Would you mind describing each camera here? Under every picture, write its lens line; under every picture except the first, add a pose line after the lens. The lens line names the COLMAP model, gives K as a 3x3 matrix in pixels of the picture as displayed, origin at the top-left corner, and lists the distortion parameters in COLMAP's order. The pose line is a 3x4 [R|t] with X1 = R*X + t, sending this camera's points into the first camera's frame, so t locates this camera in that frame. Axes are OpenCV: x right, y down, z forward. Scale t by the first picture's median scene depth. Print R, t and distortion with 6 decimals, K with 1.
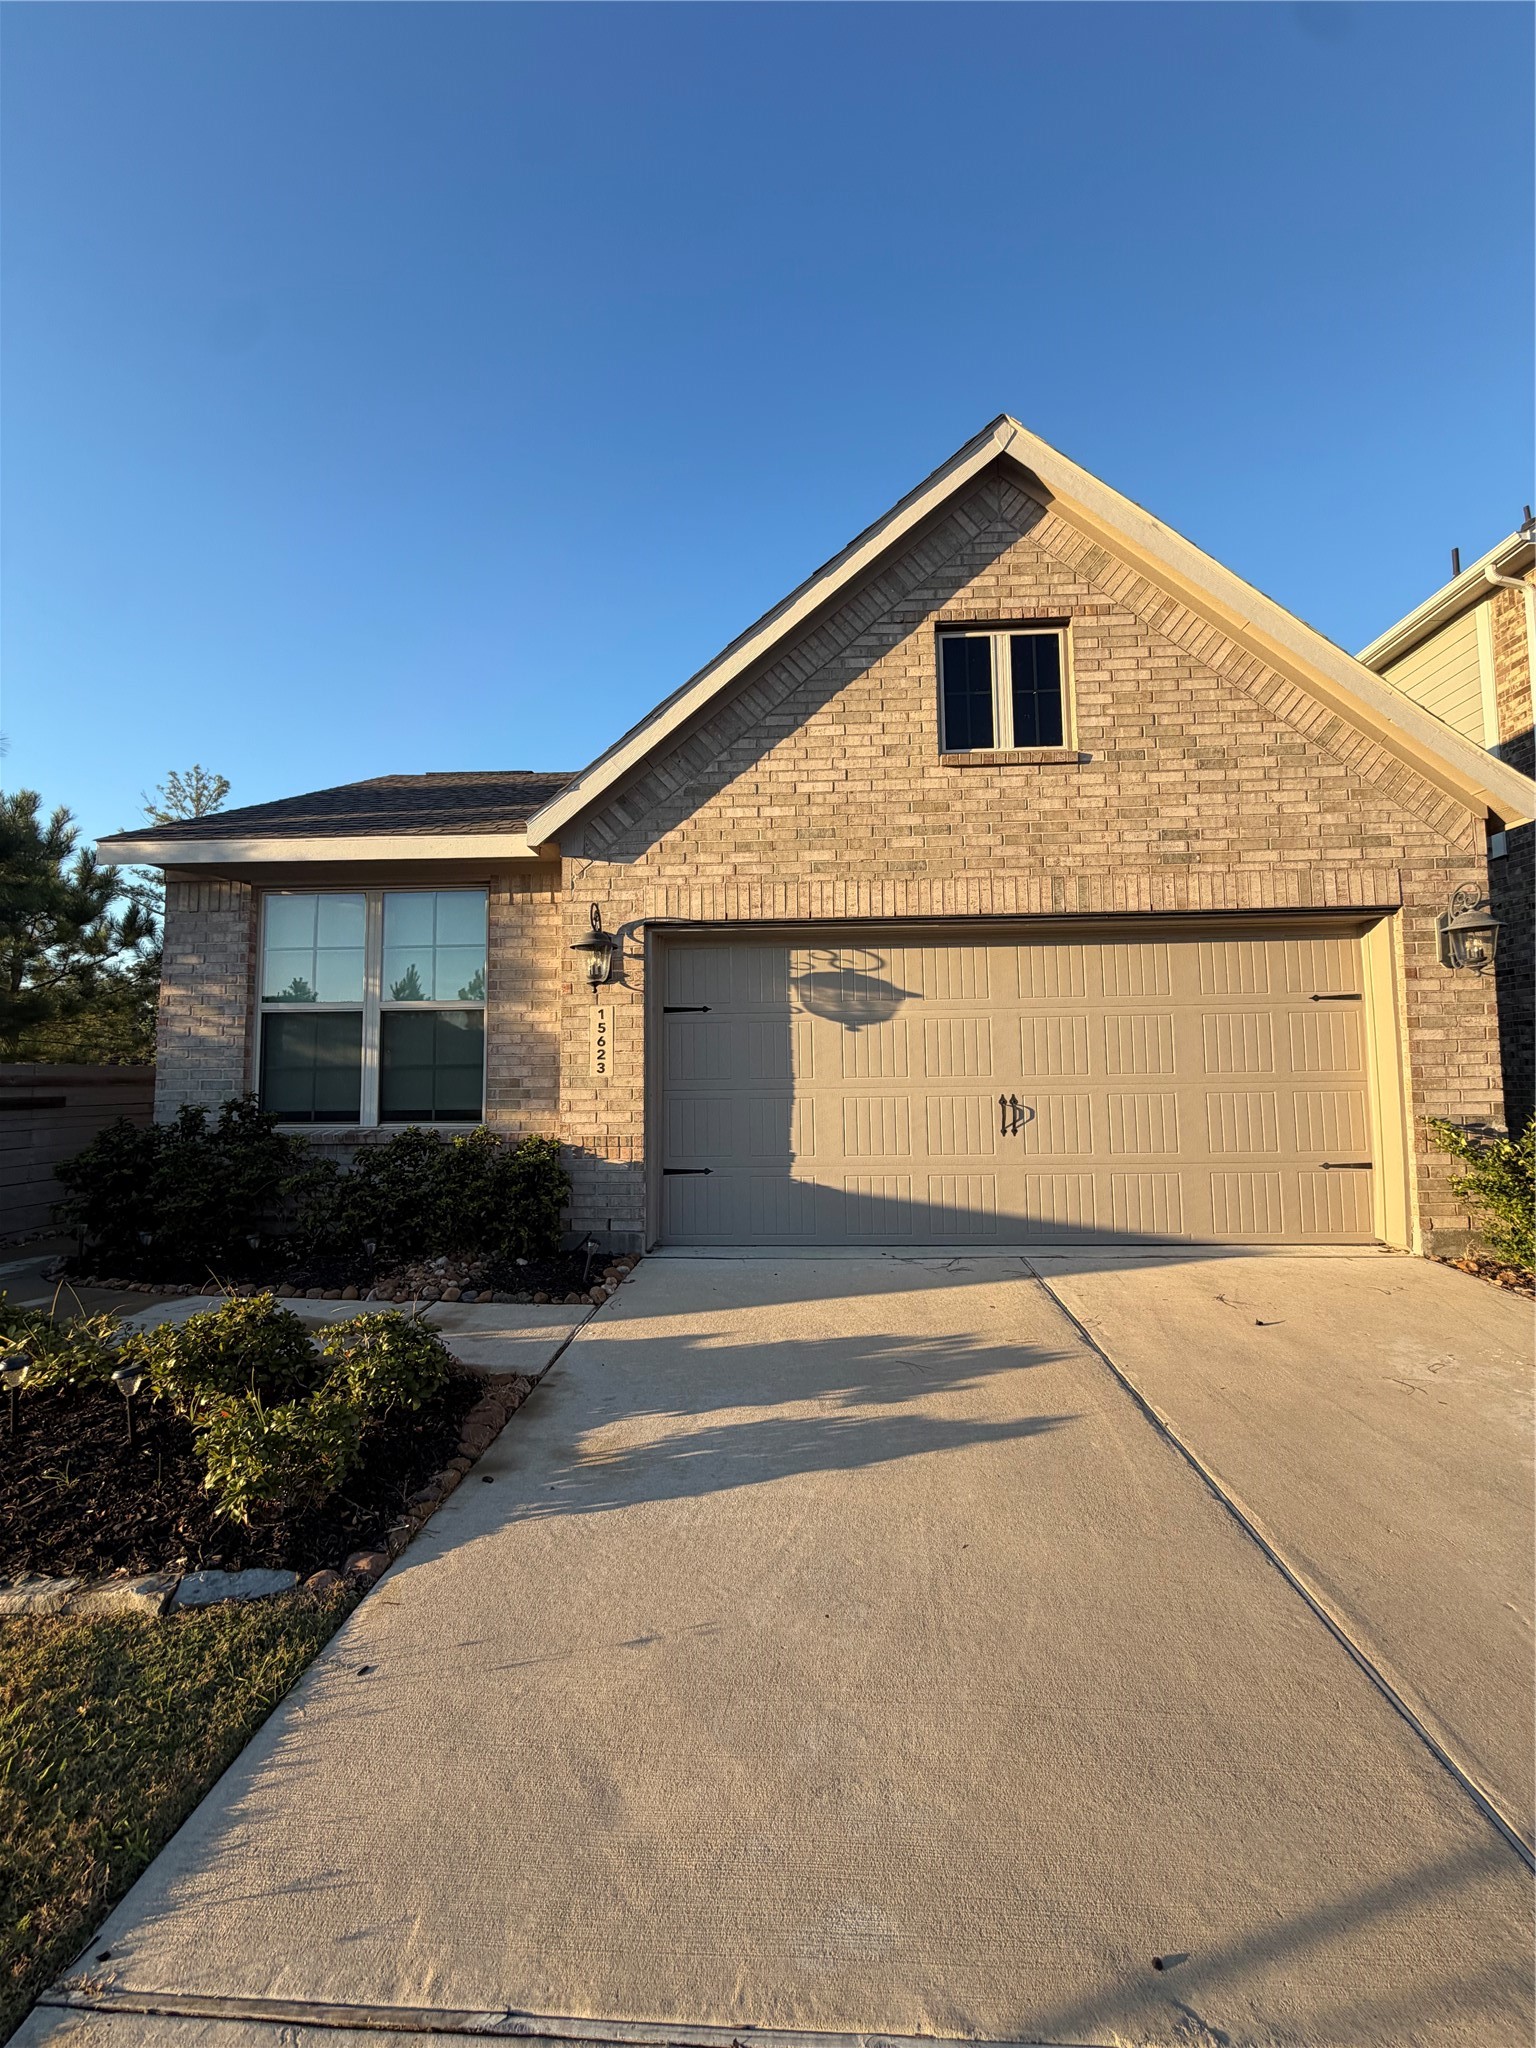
lens RADIAL K [[817.1, 0, 782.2], [0, 817.1, 1022.1], [0, 0, 1]] dist [-0.002450, 0.000186]
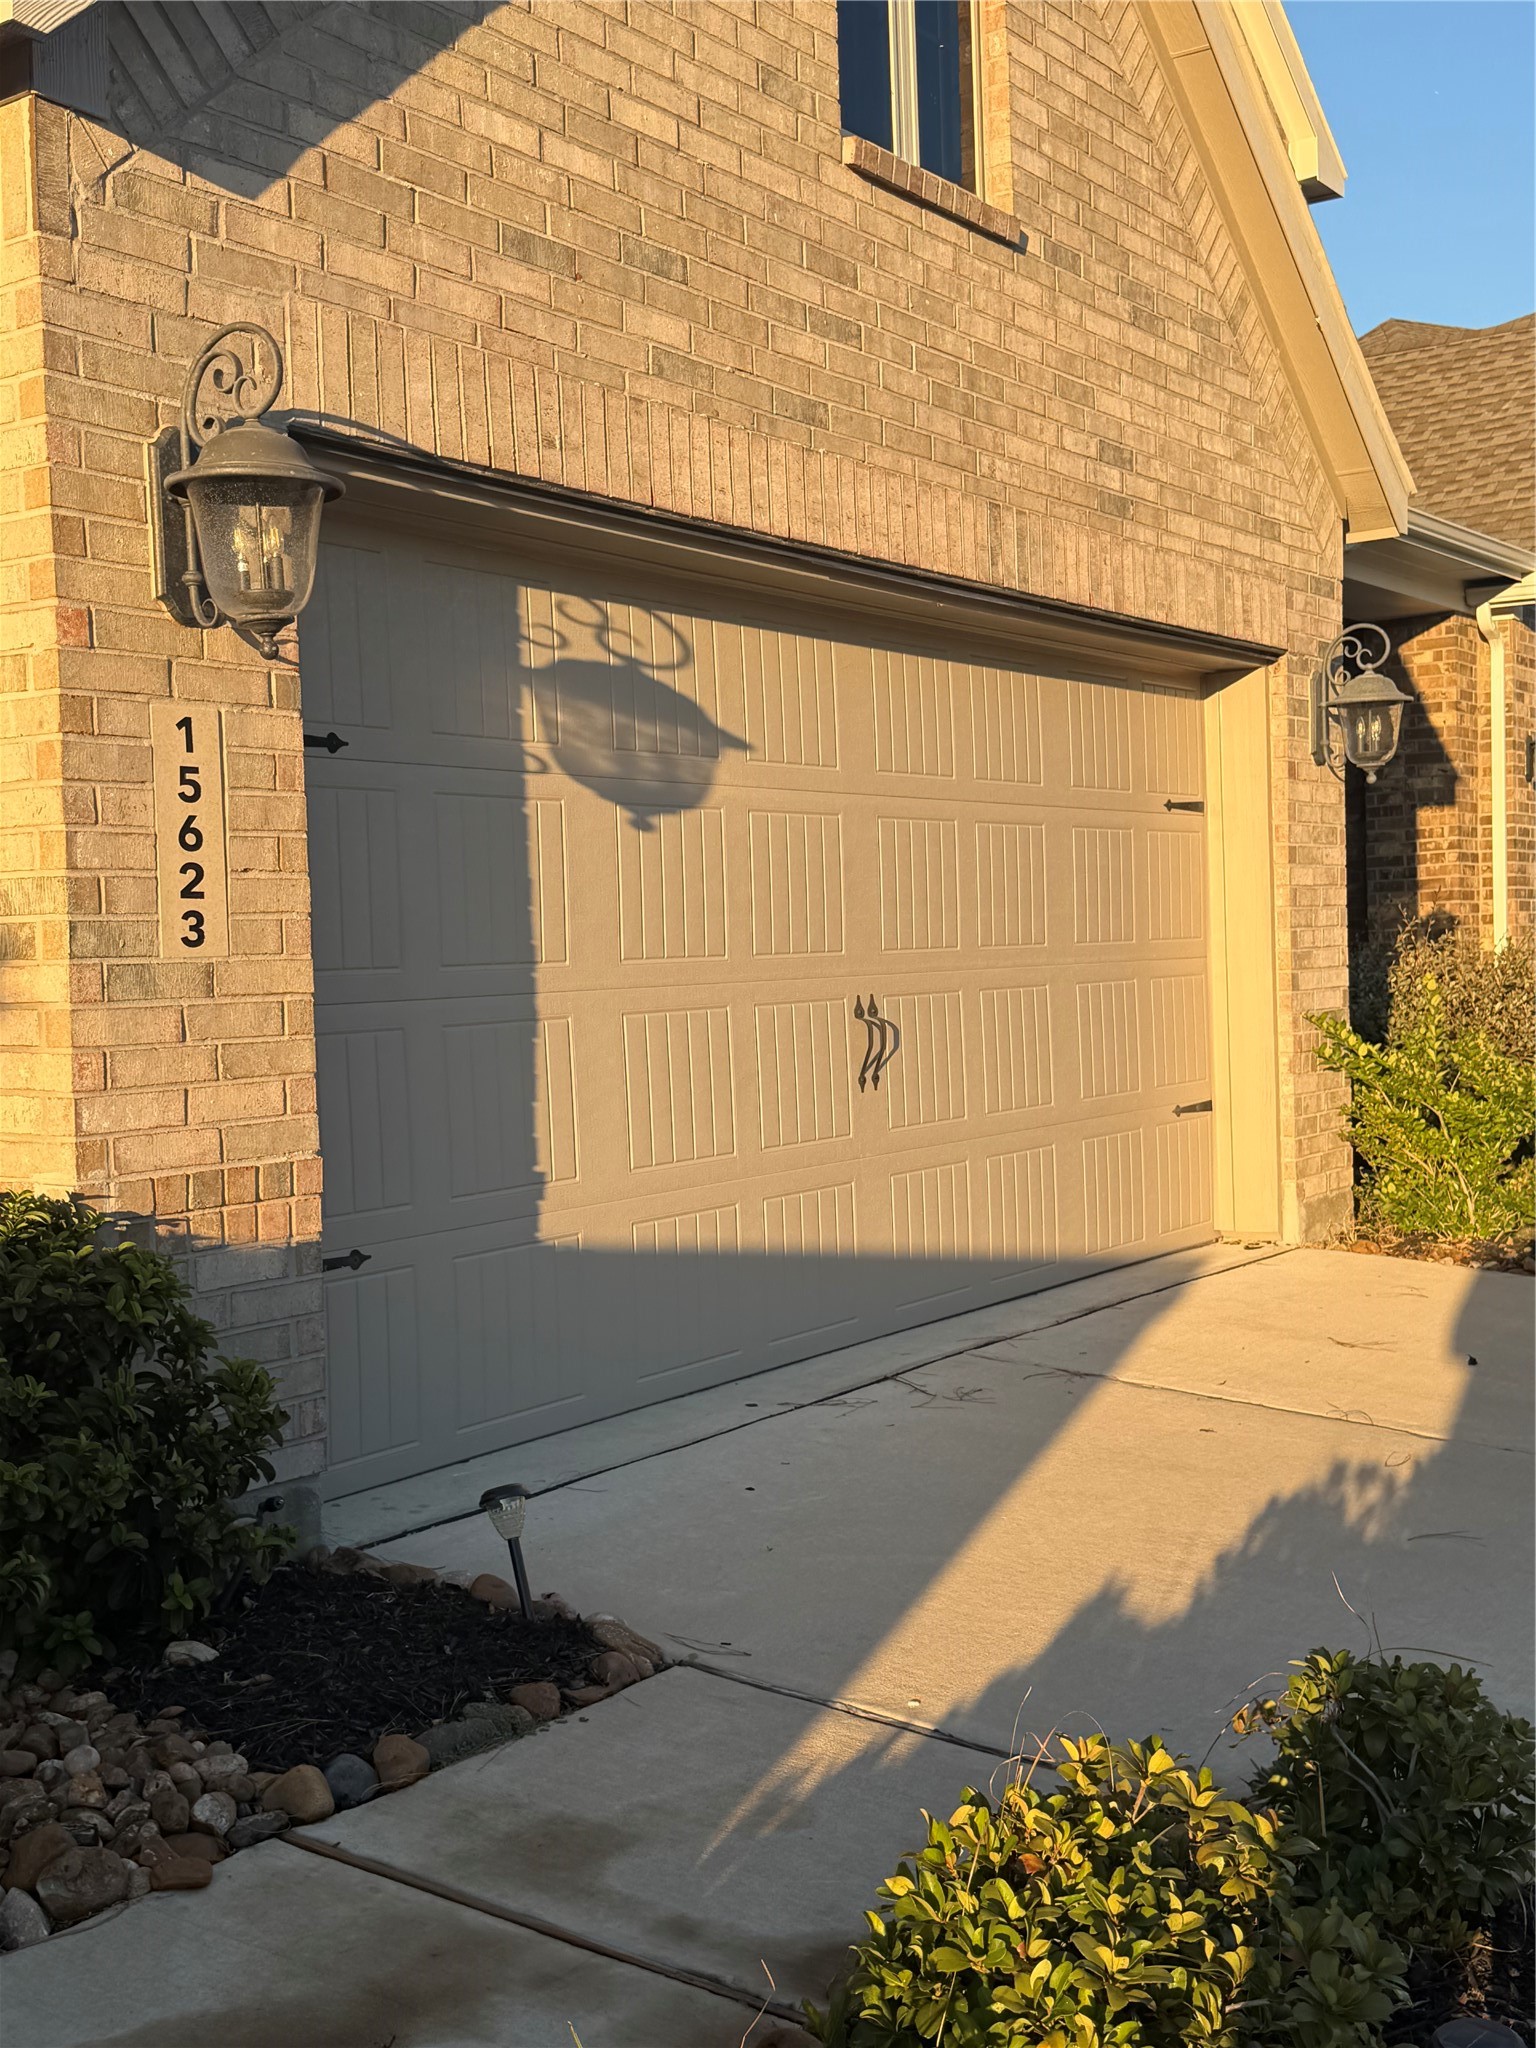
lens RADIAL K [[2245.9, 0, 779.2], [0, 2245.9, 1022.8], [0, 0, 1]] dist [0.065201, 0.000000]
pose [[0.540096, -0.032436, 0.840978, -0.749056], [-0.036942, 0.997380, 0.062193, 0.032448], [-0.840792, -0.064657, 0.537483, 0.407573]]
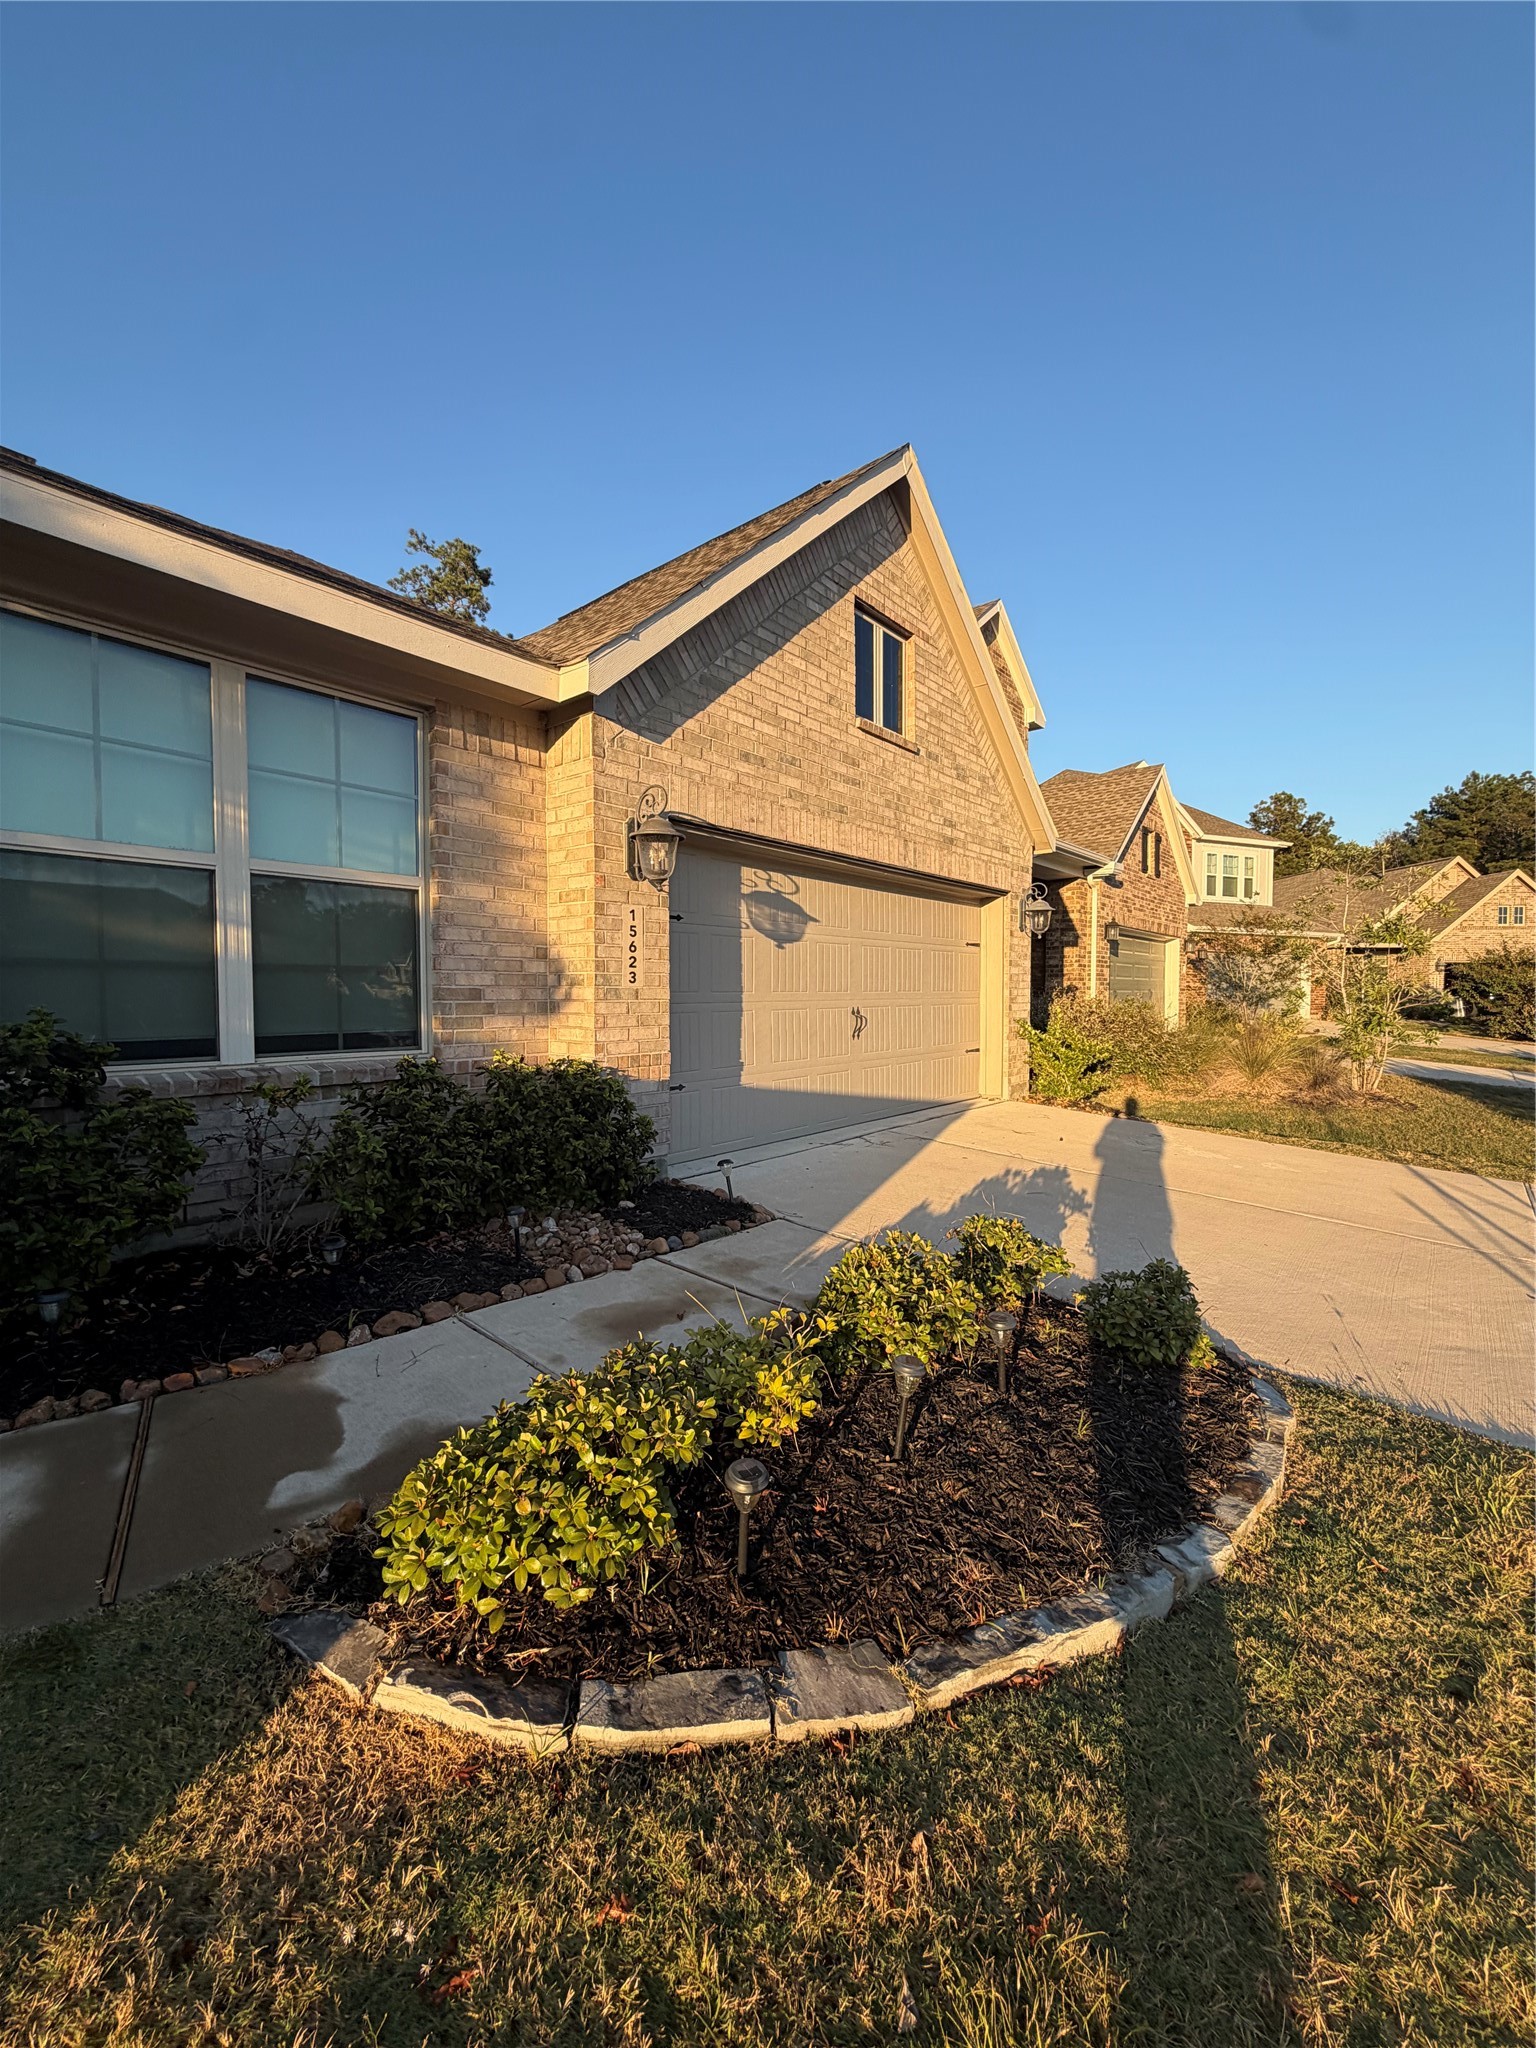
lens RADIAL K [[817.1, 0, 774.7], [0, 817.1, 1022.9], [0, 0, 1]] dist [-0.002450, 0.000186]
pose [[0.603555, -0.019381, 0.797086, -0.809752], [-0.064409, 0.995252, 0.072970, 0.030701], [-0.794716, -0.095381, 0.599441, 0.347190]]
